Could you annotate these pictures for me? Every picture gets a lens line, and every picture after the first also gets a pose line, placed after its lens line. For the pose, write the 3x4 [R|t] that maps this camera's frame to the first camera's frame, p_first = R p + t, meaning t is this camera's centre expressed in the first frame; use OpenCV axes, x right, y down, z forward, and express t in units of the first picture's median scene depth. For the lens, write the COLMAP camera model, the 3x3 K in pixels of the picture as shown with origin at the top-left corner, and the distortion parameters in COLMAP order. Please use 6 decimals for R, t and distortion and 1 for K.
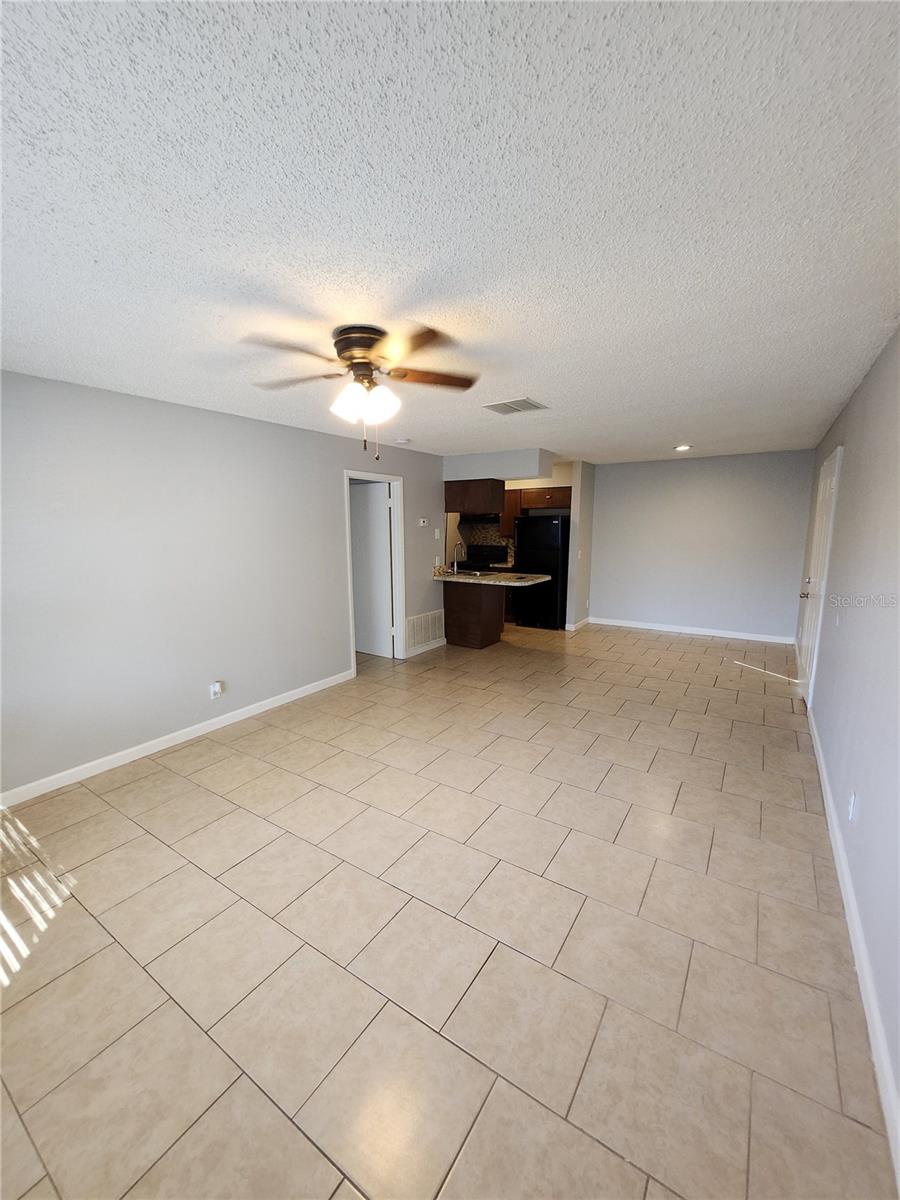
lens RADIAL K [[477.8, 0, 439.6], [0, 477.8, 598.0], [0, 0, 1]] dist [-0.017274, -0.000068]
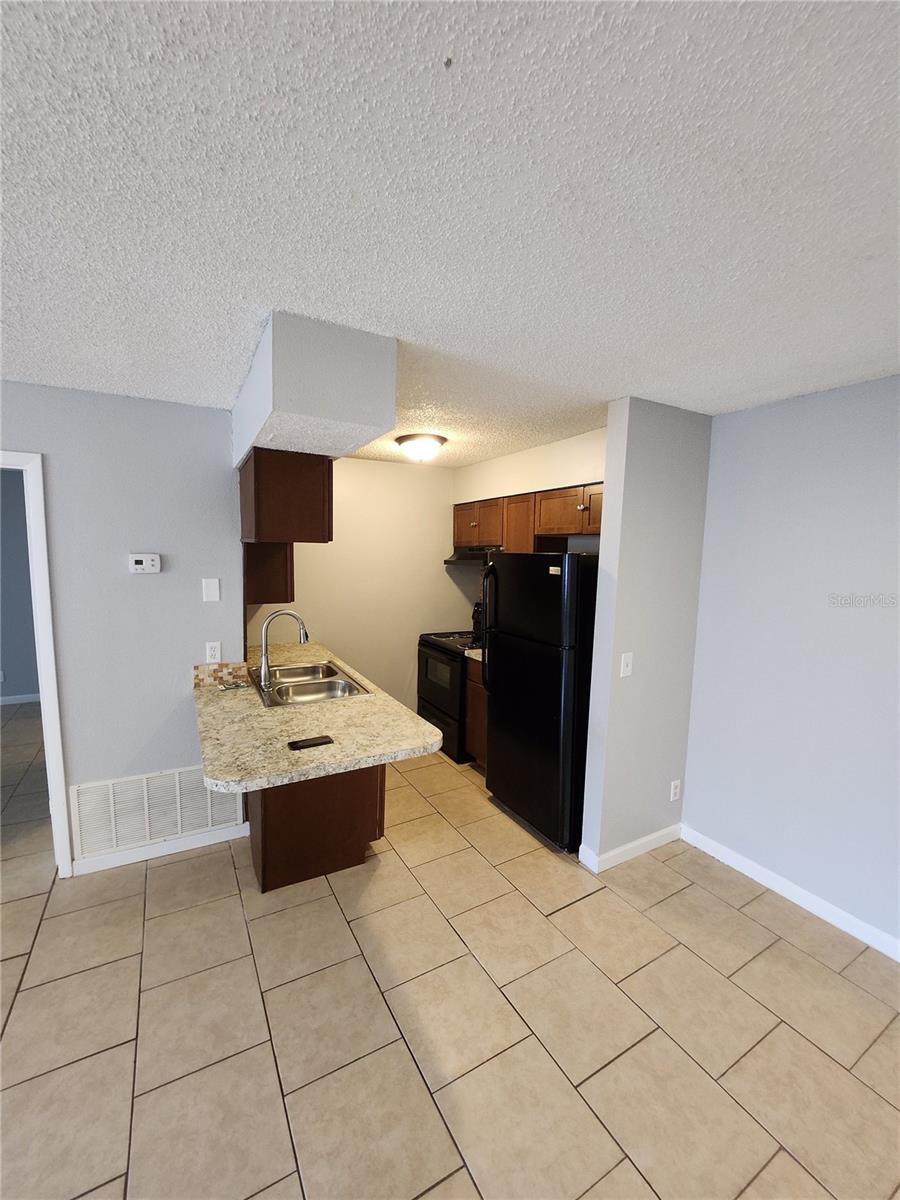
lens RADIAL K [[477.8, 0, 448.5], [0, 477.8, 600.8], [0, 0, 1]] dist [-0.017274, -0.000068]
pose [[0.892152, 0.074348, -0.445574, 0.382613], [-0.095875, 0.995055, -0.025933, -0.135202], [0.441443, 0.065856, 0.894869, 0.718902]]
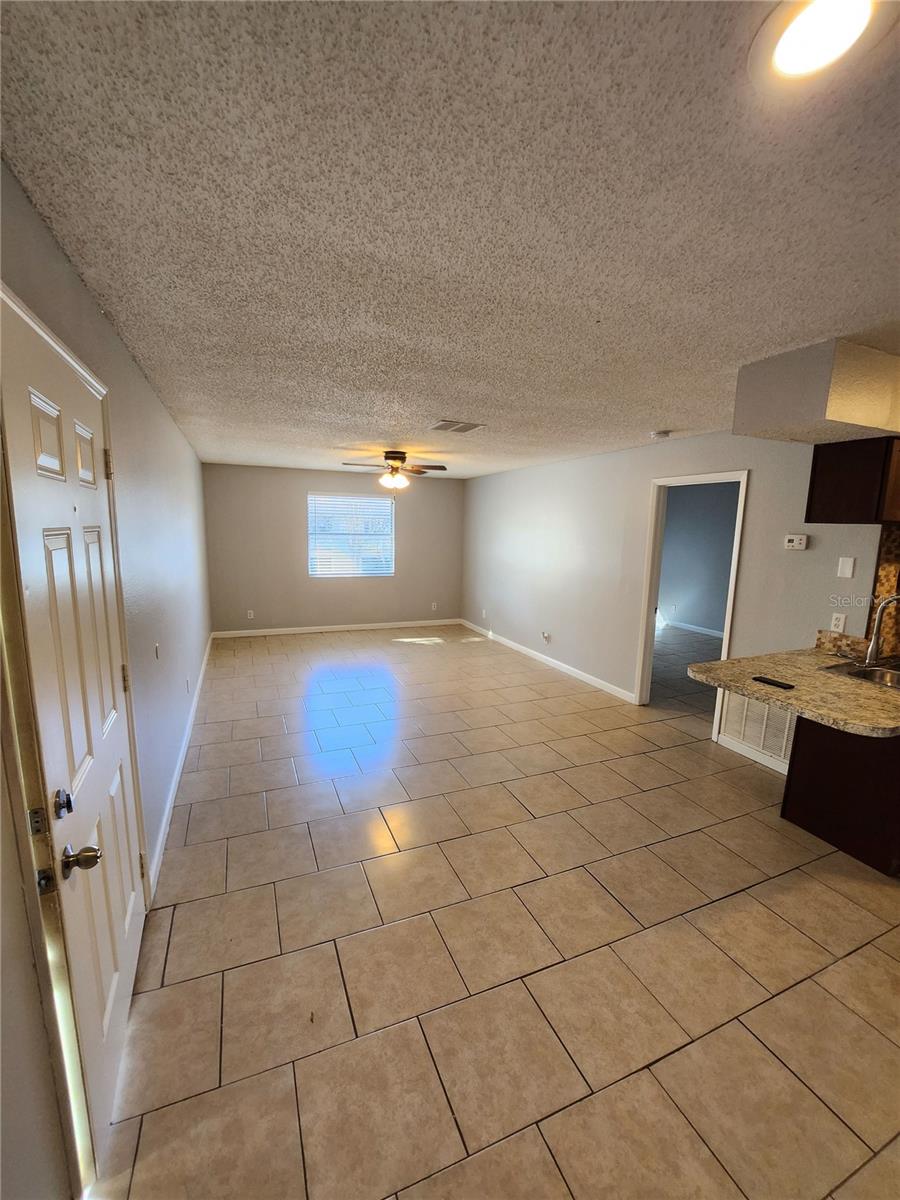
lens RADIAL K [[477.8, 0, 438.6], [0, 477.8, 600.3], [0, 0, 1]] dist [-0.017274, -0.000068]
pose [[-0.548362, 0.129089, -0.826217, 0.632077], [-0.139572, 0.960026, 0.242630, -0.162623], [0.824511, 0.248365, -0.508425, 0.920223]]
